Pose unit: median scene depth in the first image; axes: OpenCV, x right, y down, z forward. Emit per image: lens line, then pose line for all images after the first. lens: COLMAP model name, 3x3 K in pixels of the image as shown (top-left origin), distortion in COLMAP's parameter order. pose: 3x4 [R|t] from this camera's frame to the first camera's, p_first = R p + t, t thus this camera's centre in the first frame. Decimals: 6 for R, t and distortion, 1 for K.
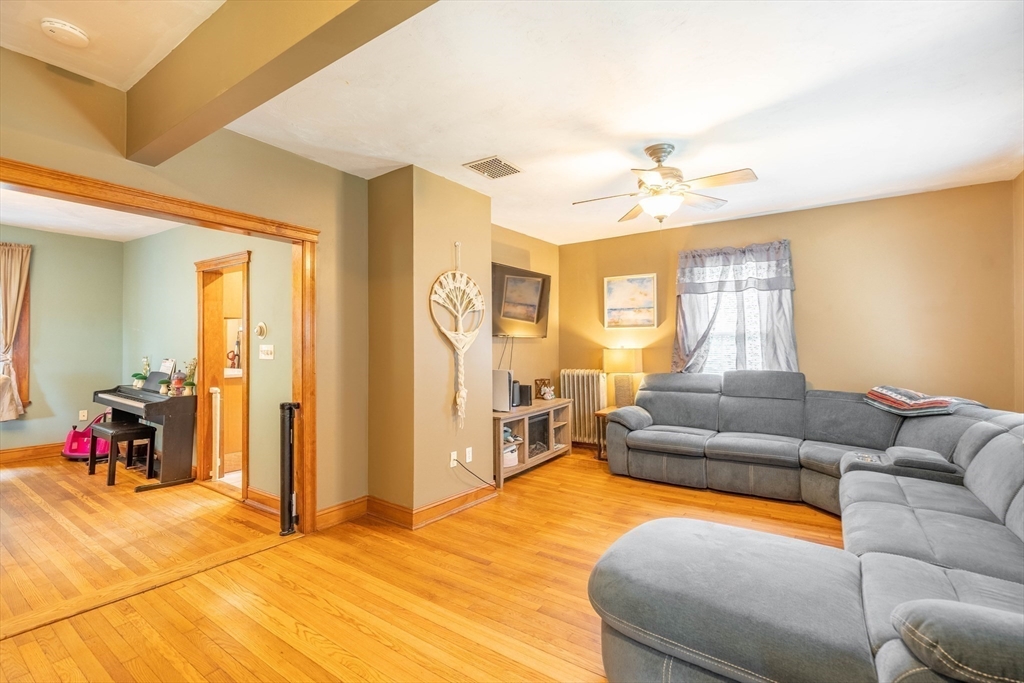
lens RADIAL K [[468.3, 0, 509.1], [0, 468.3, 342.2], [0, 0, 1]] dist [-0.009419, 0.000028]
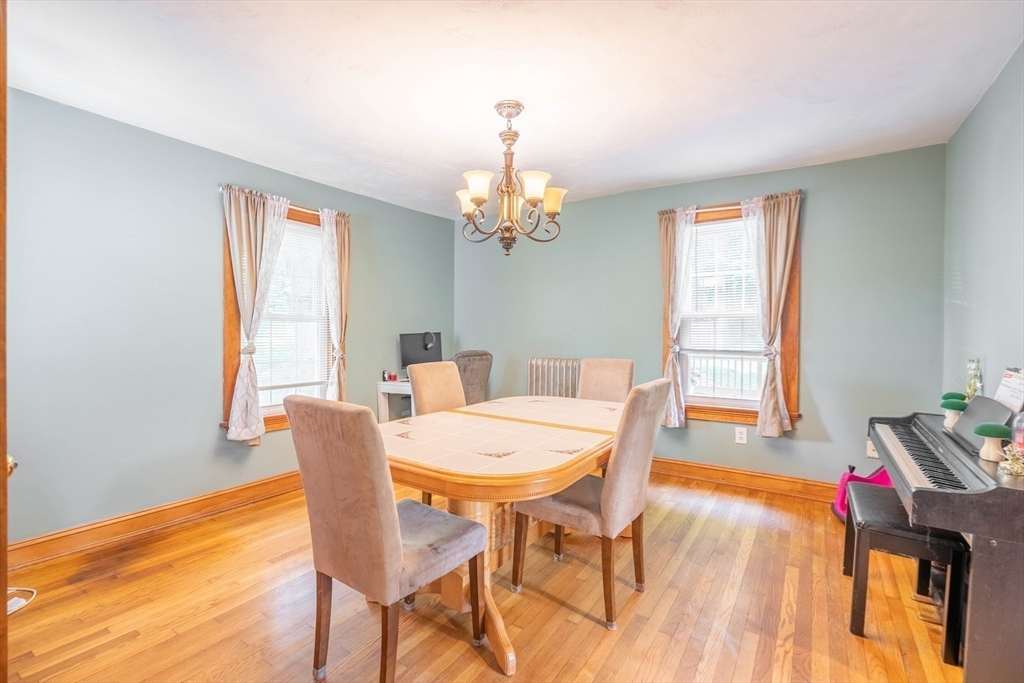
lens RADIAL K [[468.3, 0, 504.0], [0, 468.3, 336.6], [0, 0, 1]] dist [-0.009419, 0.000028]
pose [[0.015556, 0.006620, -0.999857, -0.340246], [0.004562, 0.999967, 0.006691, 0.003802], [0.999869, -0.004665, 0.015526, 0.548020]]
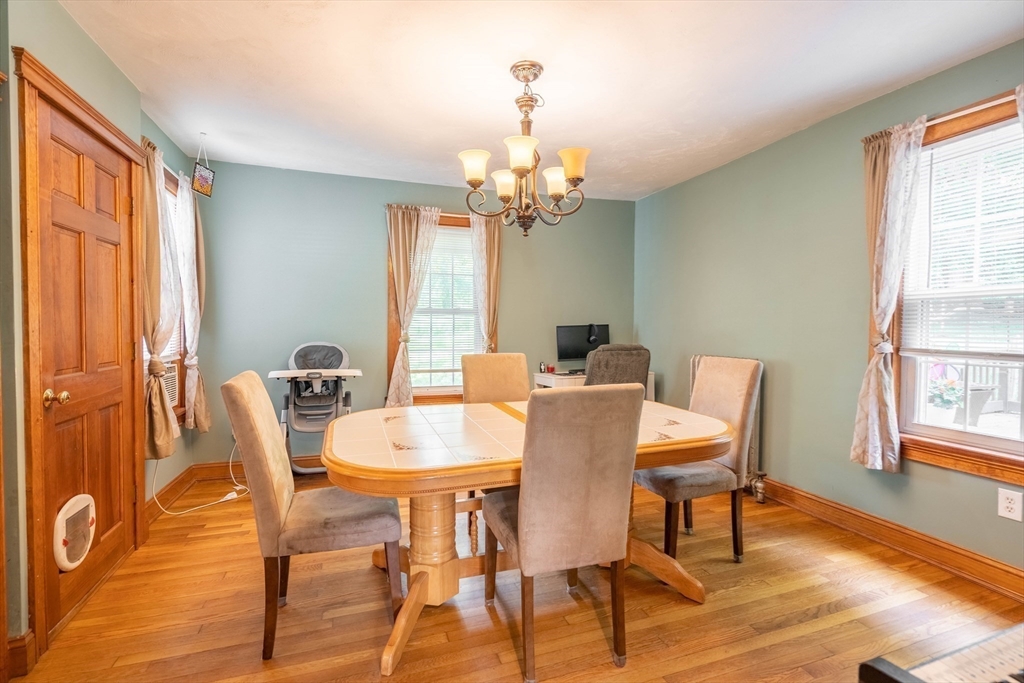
lens RADIAL K [[468.3, 0, 507.5], [0, 468.3, 339.4], [0, 0, 1]] dist [-0.009419, 0.000028]
pose [[-0.602846, 0.017880, -0.797657, -0.472778], [0.001033, 0.999766, 0.021630, 0.009734], [0.797857, 0.012215, -0.602723, 0.820164]]
